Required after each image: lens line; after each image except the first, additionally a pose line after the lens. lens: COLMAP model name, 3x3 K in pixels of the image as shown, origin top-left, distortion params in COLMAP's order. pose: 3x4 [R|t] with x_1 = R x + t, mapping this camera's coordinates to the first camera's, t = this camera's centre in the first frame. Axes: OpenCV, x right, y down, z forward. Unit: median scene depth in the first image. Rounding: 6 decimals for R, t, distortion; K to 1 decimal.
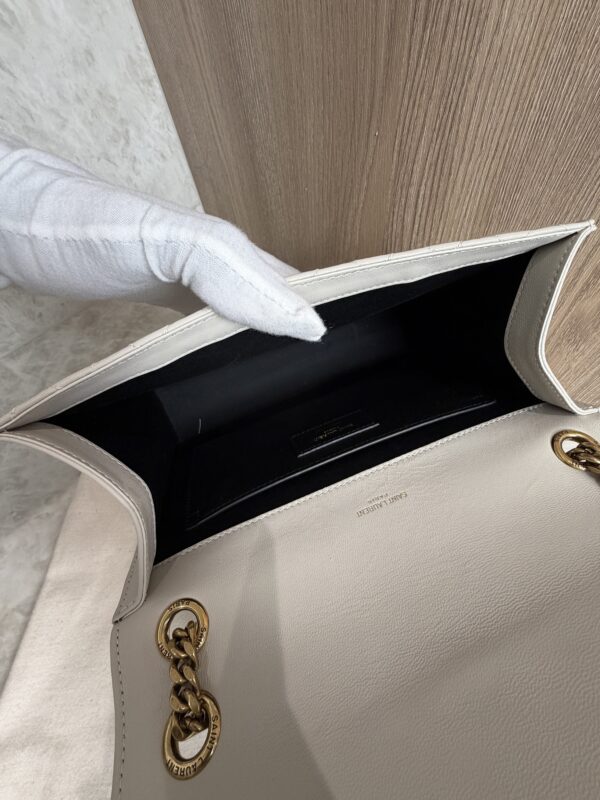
lens RADIAL K [[322.9, 0, 299.1], [0, 322.9, 394.9], [0, 0, 1]] dist [-0.001129, 0.001278]
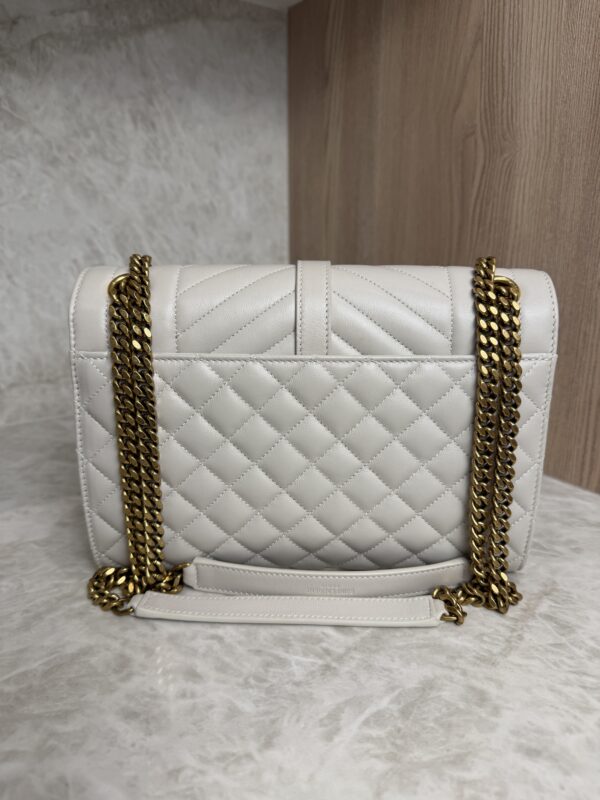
lens RADIAL K [[603.8, 0, 297.6], [0, 603.8, 390.2], [0, 0, 1]] dist [-0.037654, 0.009054]
pose [[0.969383, 0.165259, -0.181621, 0.117082], [-0.243674, 0.738746, -0.628392, 1.019331], [0.030324, 0.653409, 0.756398, -0.500386]]
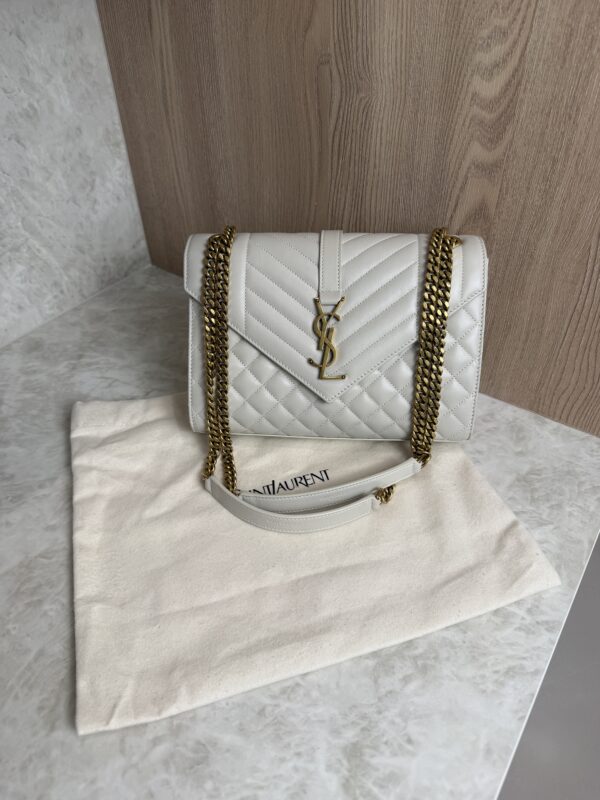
lens RADIAL K [[603.8, 0, 303.6], [0, 603.8, 392.5], [0, 0, 1]] dist [-0.037654, 0.009054]
pose [[0.984265, -0.020253, 0.175533, -0.248995], [0.066528, 0.962783, -0.261960, 0.582471], [-0.163695, 0.269516, 0.948981, -1.078091]]
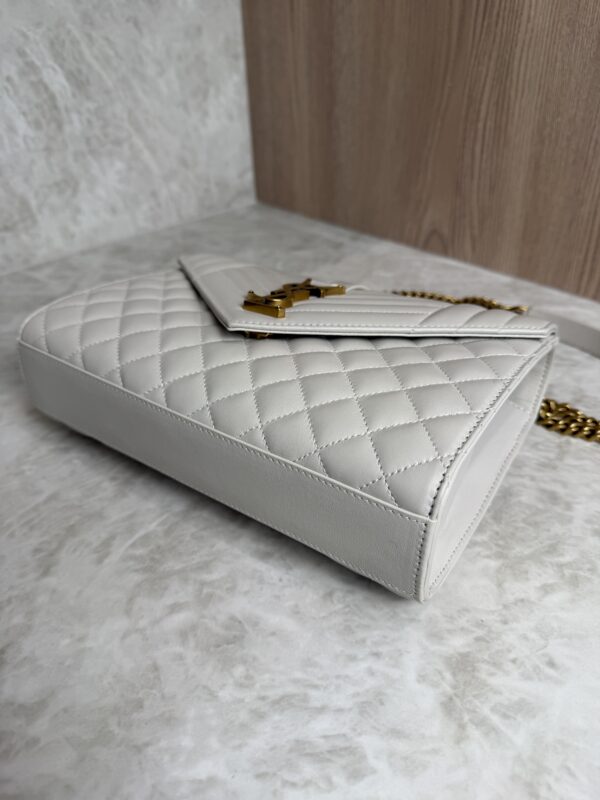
lens RADIAL K [[603.8, 0, 296.7], [0, 603.8, 406.4], [0, 0, 1]] dist [-0.037654, 0.009054]
pose [[0.995172, 0.097700, 0.009366, -0.204102], [-0.087495, 0.926344, -0.366376, 1.009460], [-0.044471, 0.363787, 0.930420, -0.542273]]
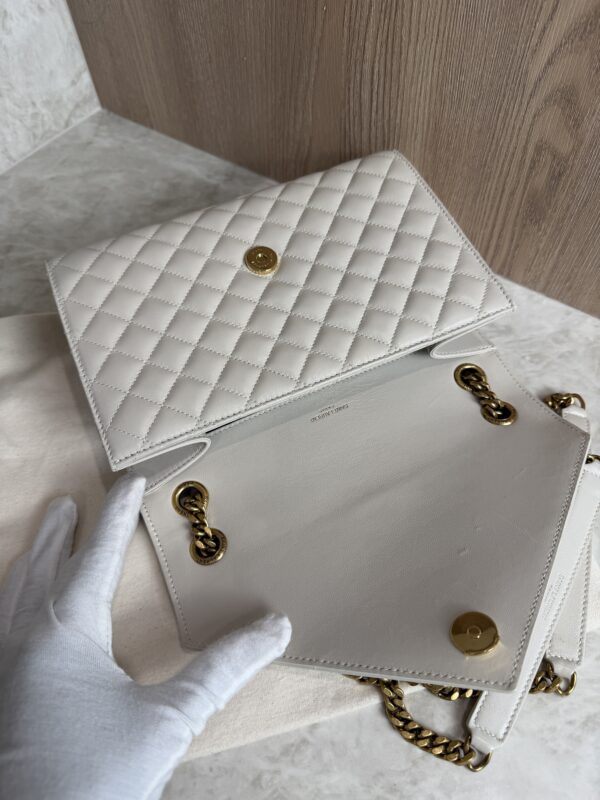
lens RADIAL K [[603.8, 0, 299.0], [0, 603.8, 402.0], [0, 0, 1]] dist [-0.037654, 0.009054]
pose [[0.986388, -0.076810, 0.145391, -0.141883], [0.076030, 0.997046, 0.010917, 0.254814], [-0.145800, 0.000286, 0.989314, -0.576805]]
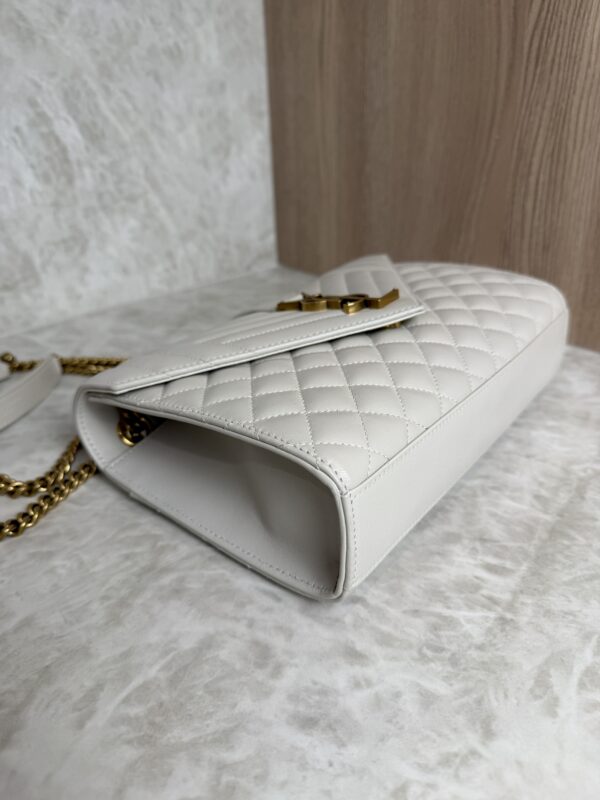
lens RADIAL K [[603.8, 0, 298.8], [0, 603.8, 401.1], [0, 0, 1]] dist [-0.037654, 0.009054]
pose [[0.994211, 0.106558, -0.013803, -0.267052], [-0.100523, 0.877042, -0.469779, 0.870873], [-0.037953, 0.468447, 0.882676, -0.323720]]
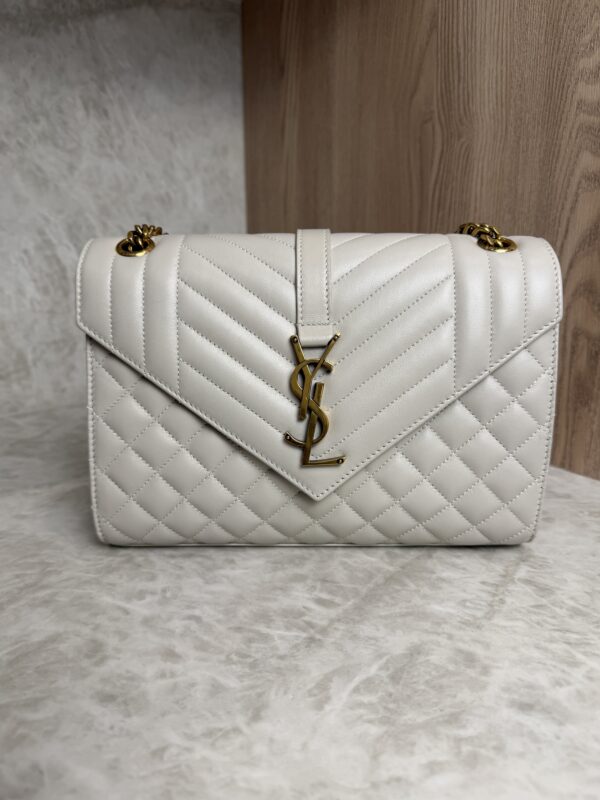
lens RADIAL K [[603.8, 0, 300.6], [0, 603.8, 391.4], [0, 0, 1]] dist [-0.037654, 0.009054]
pose [[0.984952, 0.139477, -0.102058, 0.084275], [-0.171997, 0.733185, -0.657919, 1.069097], [-0.016937, 0.665572, 0.746141, -0.426833]]
